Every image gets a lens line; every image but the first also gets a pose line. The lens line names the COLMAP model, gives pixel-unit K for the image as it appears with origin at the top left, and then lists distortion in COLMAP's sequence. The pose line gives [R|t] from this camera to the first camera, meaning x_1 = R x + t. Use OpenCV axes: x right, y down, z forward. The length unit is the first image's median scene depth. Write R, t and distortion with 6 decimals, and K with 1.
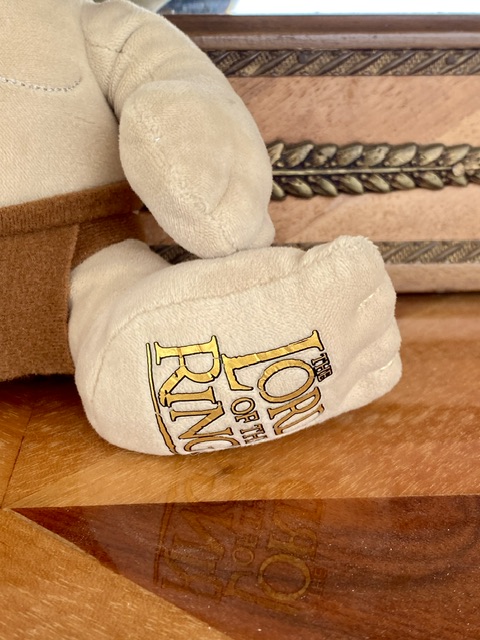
lens RADIAL K [[972.9, 0, 244.7], [0, 972.9, 314.9], [0, 0, 1]] dist [0.067197, 0.000000]
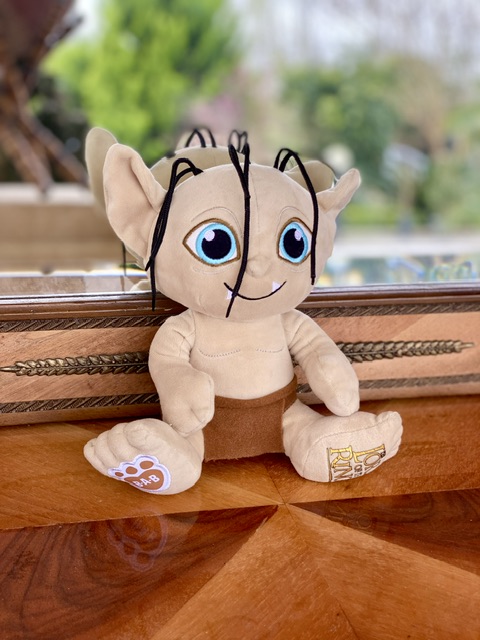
lens RADIAL K [[970.1, 0, 245.7], [0, 970.1, 305.8], [0, 0, 1]] dist [0.055870, 0.000000]
pose [[0.977836, -0.007367, 0.209242, -0.673131], [-0.002172, 0.998970, 0.045321, -0.378005], [-0.209361, -0.044771, 0.976813, -1.300074]]
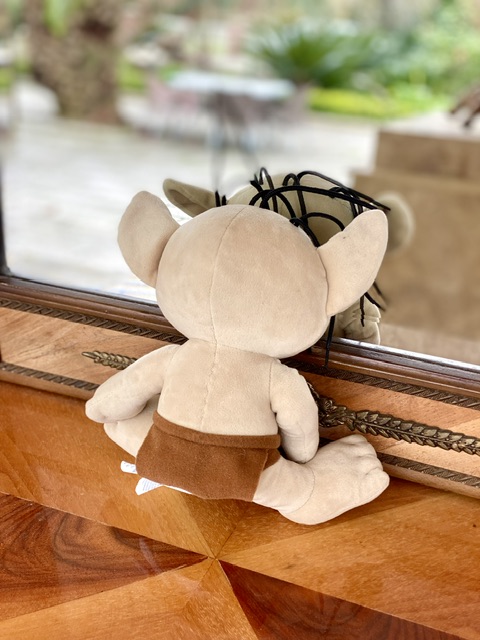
lens RADIAL K [[970.1, 0, 242.6], [0, 970.1, 305.5], [0, 0, 1]] dist [0.055870, 0.000000]
pose [[0.890051, 0.216160, -0.401352, 0.609128], [-0.147531, 0.969633, 0.195054, -0.812516], [0.431327, -0.114397, 0.894914, -1.117529]]
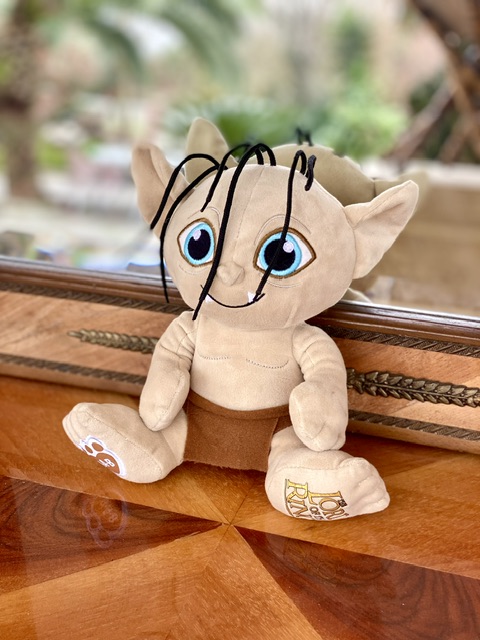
lens RADIAL K [[970.1, 0, 244.5], [0, 970.1, 315.4], [0, 0, 1]] dist [0.055870, 0.000000]
pose [[0.925994, 0.164164, -0.339978, 0.456609], [-0.132277, 0.984507, 0.115105, -0.510319], [0.353607, -0.061616, 0.933363, -1.120794]]
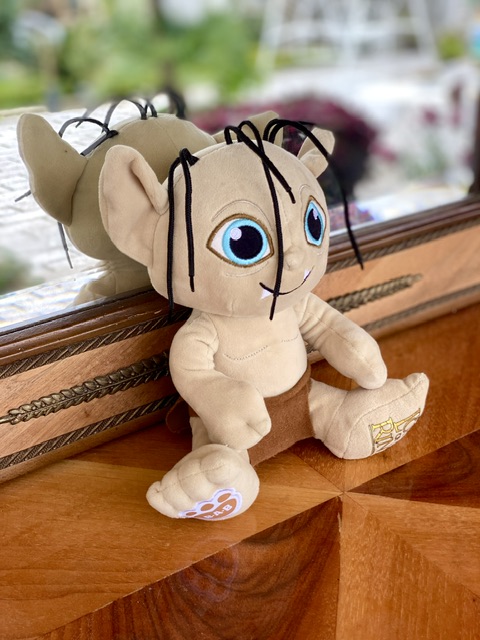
lens RADIAL K [[970.1, 0, 244.1], [0, 970.1, 309.7], [0, 0, 1]] dist [0.055870, 0.000000]
pose [[0.832395, -0.225574, 0.506196, -1.253682], [0.137438, 0.968903, 0.205763, -0.664143], [-0.536870, -0.101705, 0.837512, -0.844153]]
